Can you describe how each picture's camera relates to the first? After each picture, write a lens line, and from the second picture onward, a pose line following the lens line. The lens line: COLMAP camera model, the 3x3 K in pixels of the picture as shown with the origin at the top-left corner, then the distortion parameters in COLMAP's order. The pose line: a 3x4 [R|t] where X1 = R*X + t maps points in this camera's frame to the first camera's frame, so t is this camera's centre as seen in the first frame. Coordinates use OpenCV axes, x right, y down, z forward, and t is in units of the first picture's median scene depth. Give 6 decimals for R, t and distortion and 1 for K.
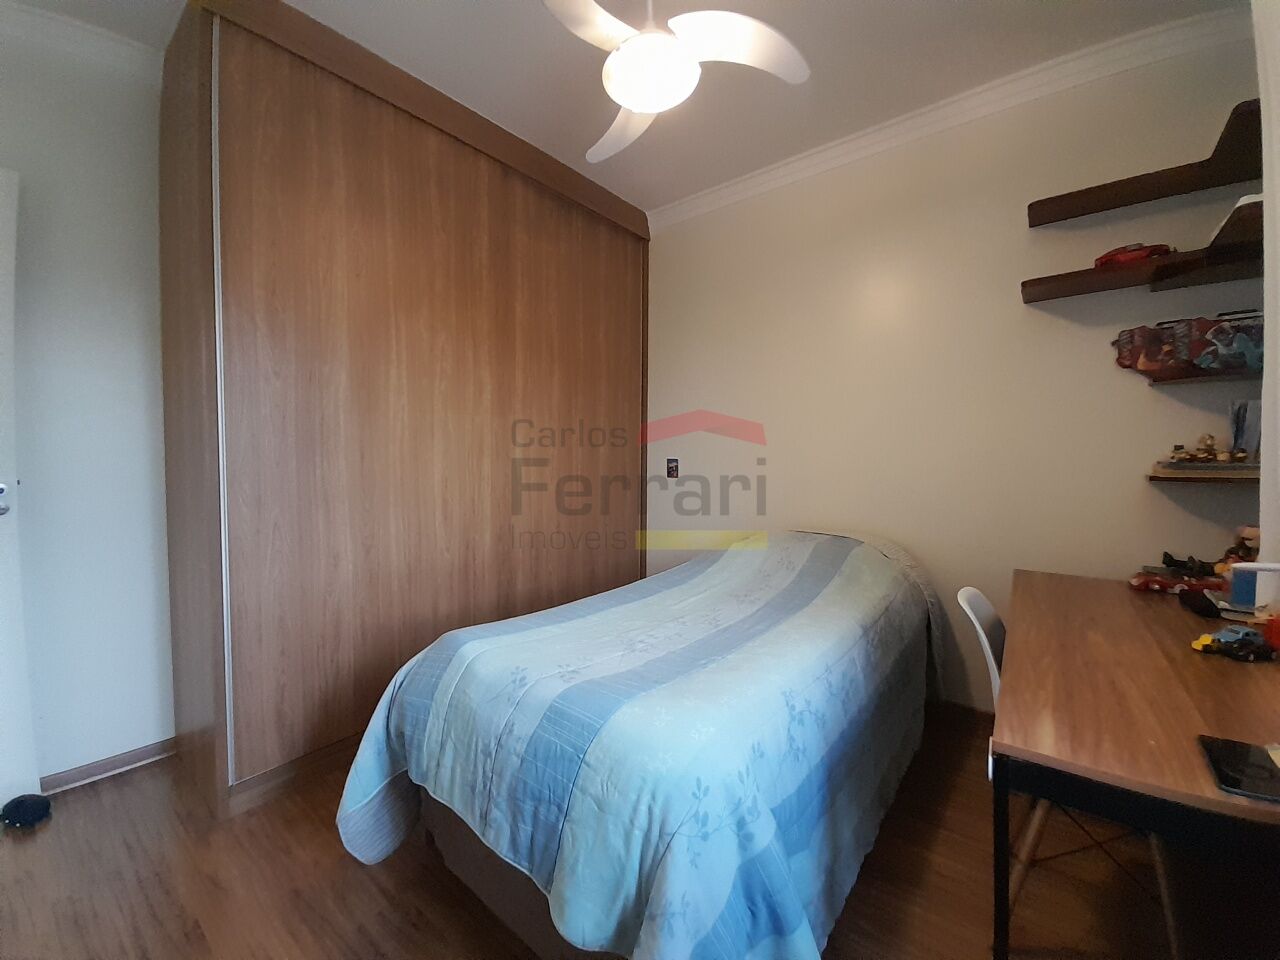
lens RADIAL K [[508.4, 0, 654.9], [0, 508.4, 473.2], [0, 0, 1]] dist [0.000454, -0.000210]
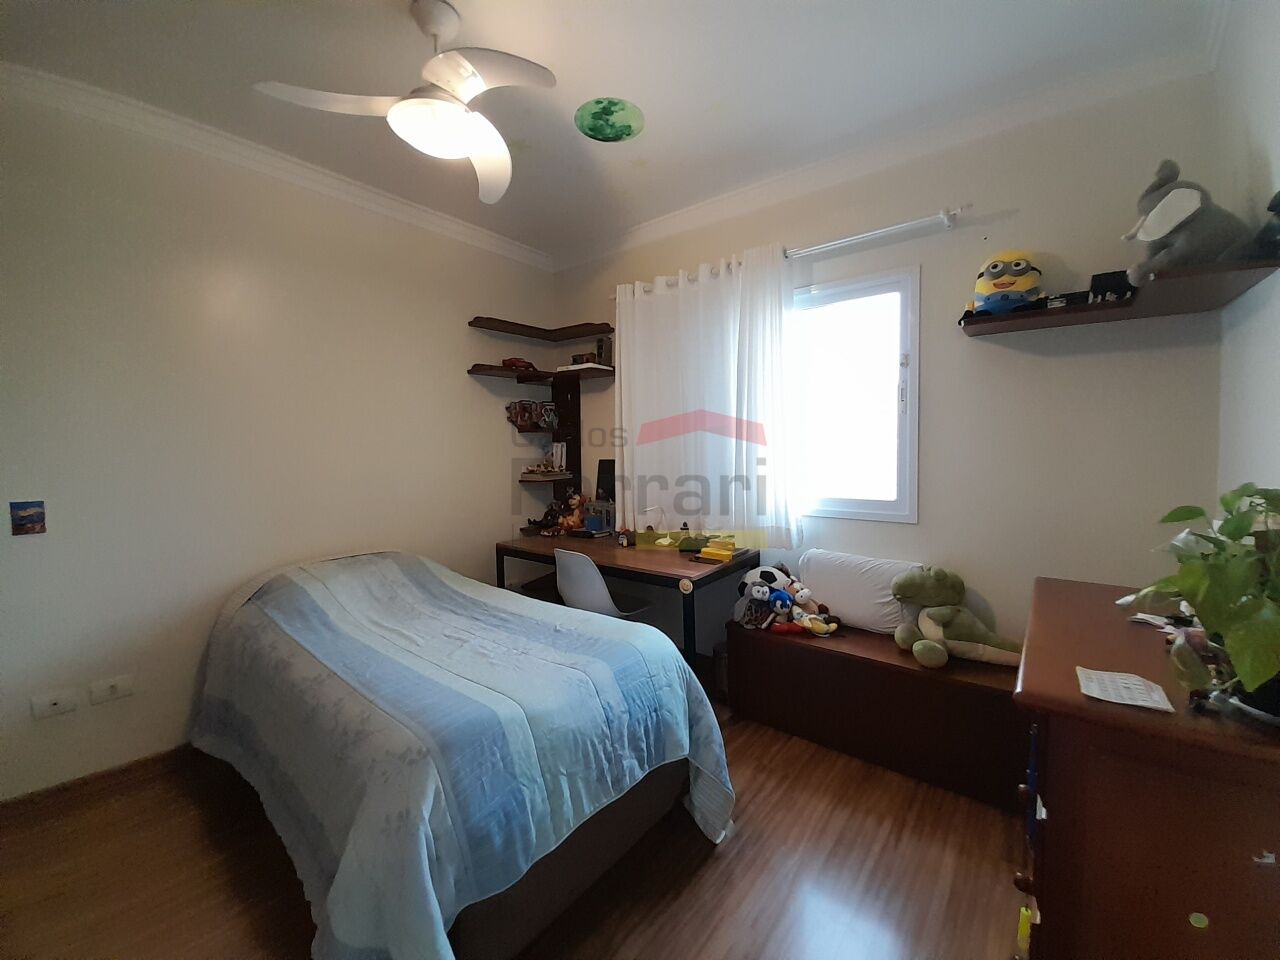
lens RADIAL K [[508.4, 0, 654.9], [0, 508.4, 473.2], [0, 0, 1]] dist [0.000454, -0.000210]
pose [[-0.008133, -0.051589, 0.998635, -0.929040], [0.050211, 0.997387, 0.051934, -0.093713], [-0.998706, 0.050565, -0.005521, 0.512839]]
